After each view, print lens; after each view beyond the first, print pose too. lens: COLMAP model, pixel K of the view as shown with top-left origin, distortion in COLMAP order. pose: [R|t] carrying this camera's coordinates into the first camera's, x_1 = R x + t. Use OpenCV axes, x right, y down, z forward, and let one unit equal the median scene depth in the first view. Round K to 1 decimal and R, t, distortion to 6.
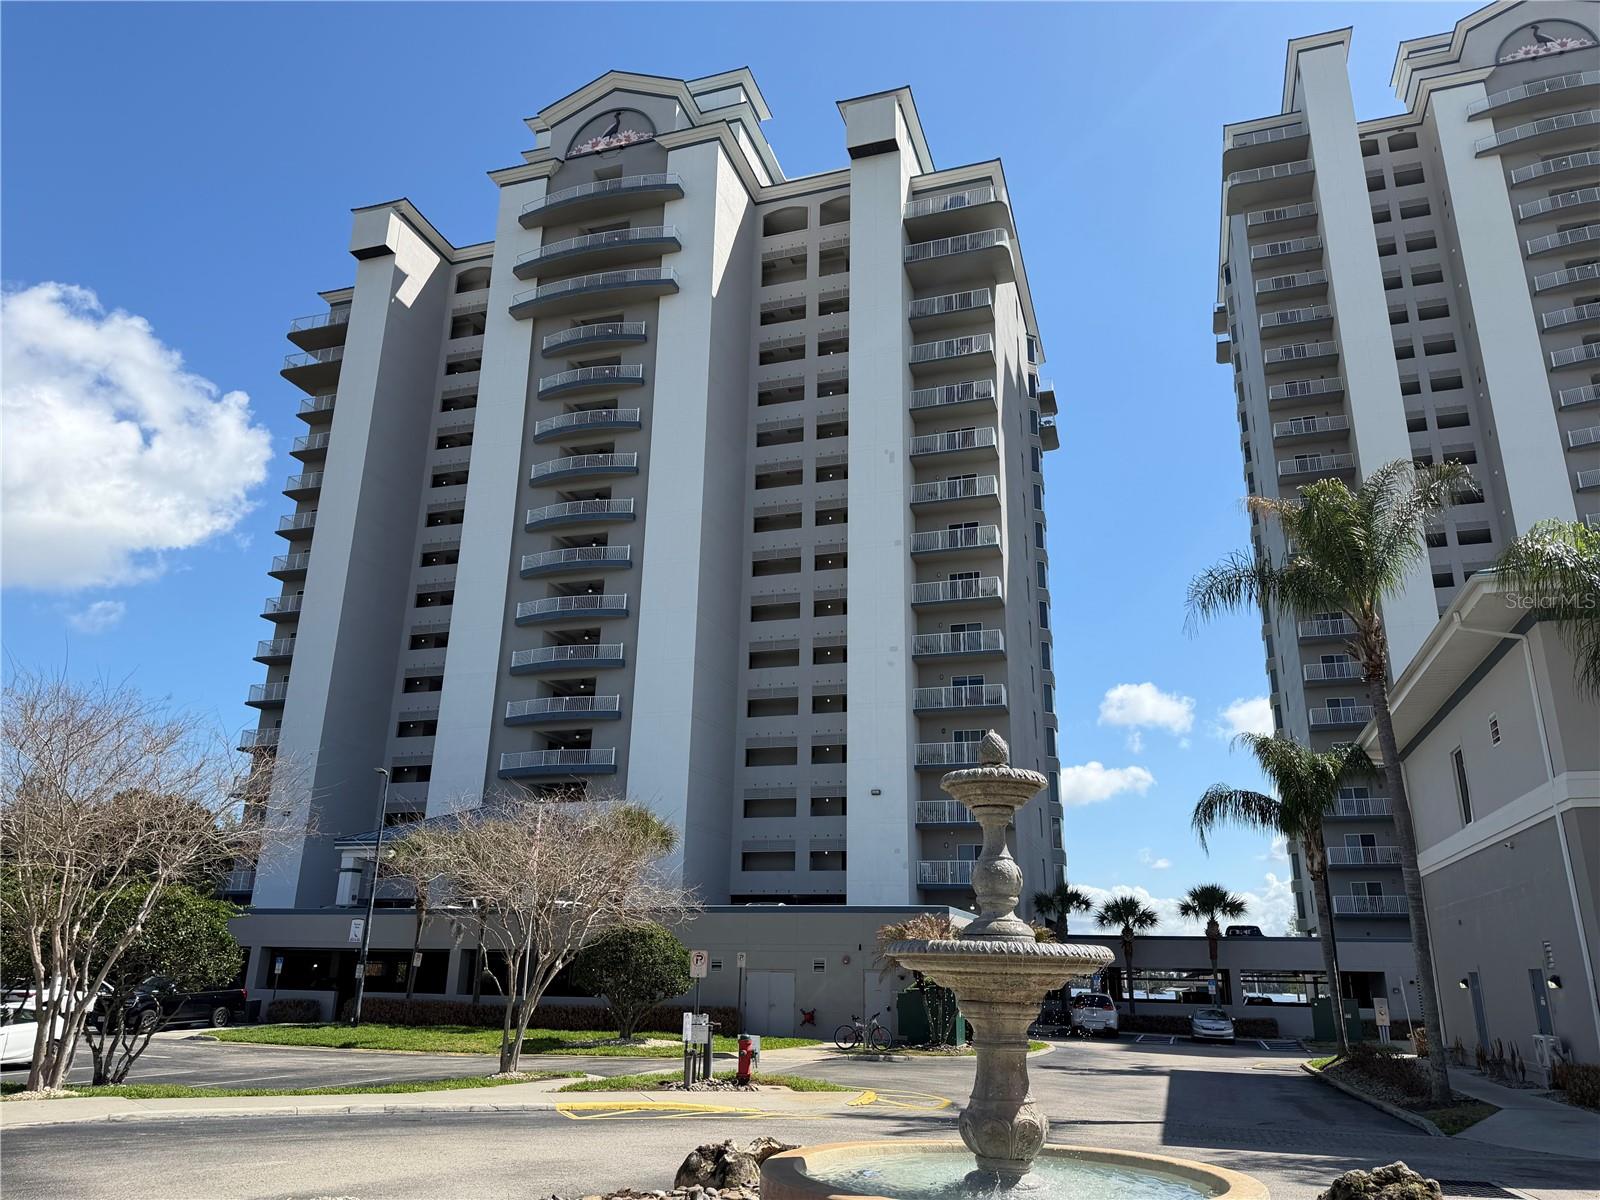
lens RADIAL K [[1133.3, 0, 801.8], [0, 1133.3, 601.3], [0, 0, 1]] dist [0.041745, -0.048091]
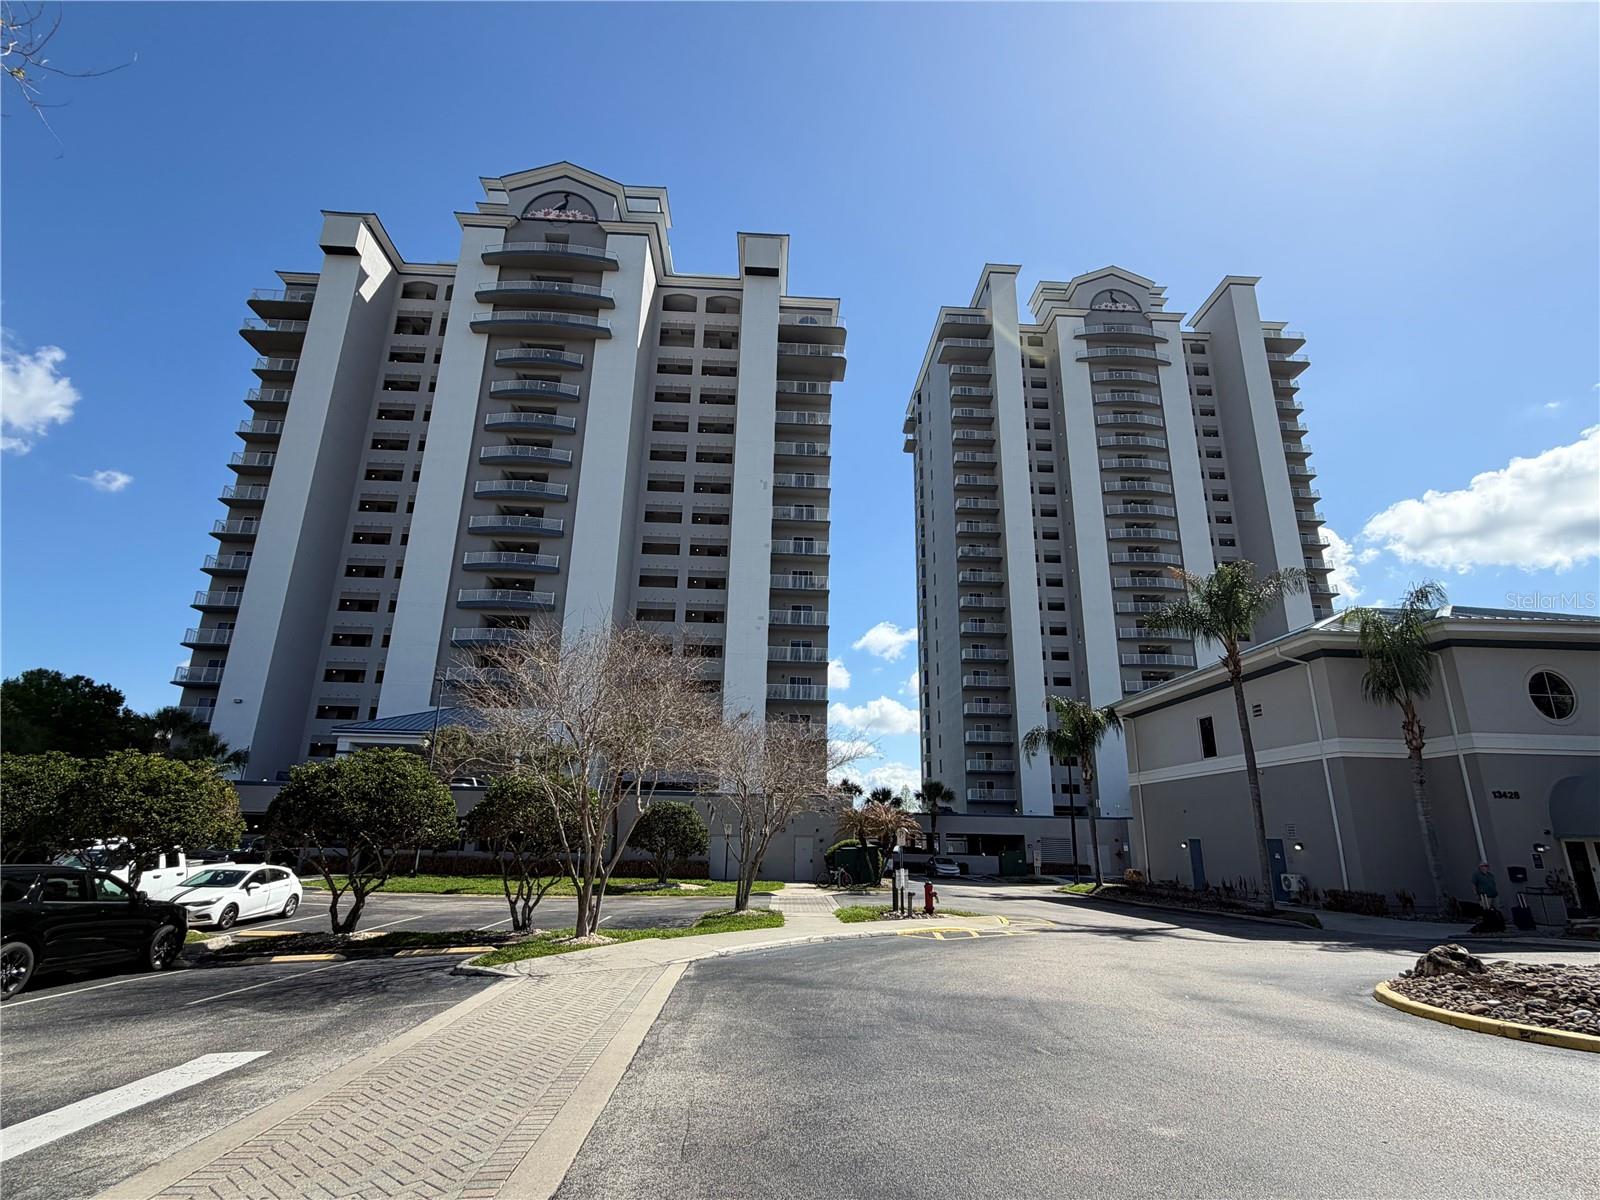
lens RADIAL K [[785.4, 0, 800.4], [0, 785.4, 602.2], [0, 0, 1]] dist [-0.009330, 0.003895]
pose [[0.934027, 0.104130, 0.341689, -0.173132], [-0.114793, 0.993328, 0.011075, 0.003854], [-0.338255, -0.049568, 0.939748, 0.024040]]
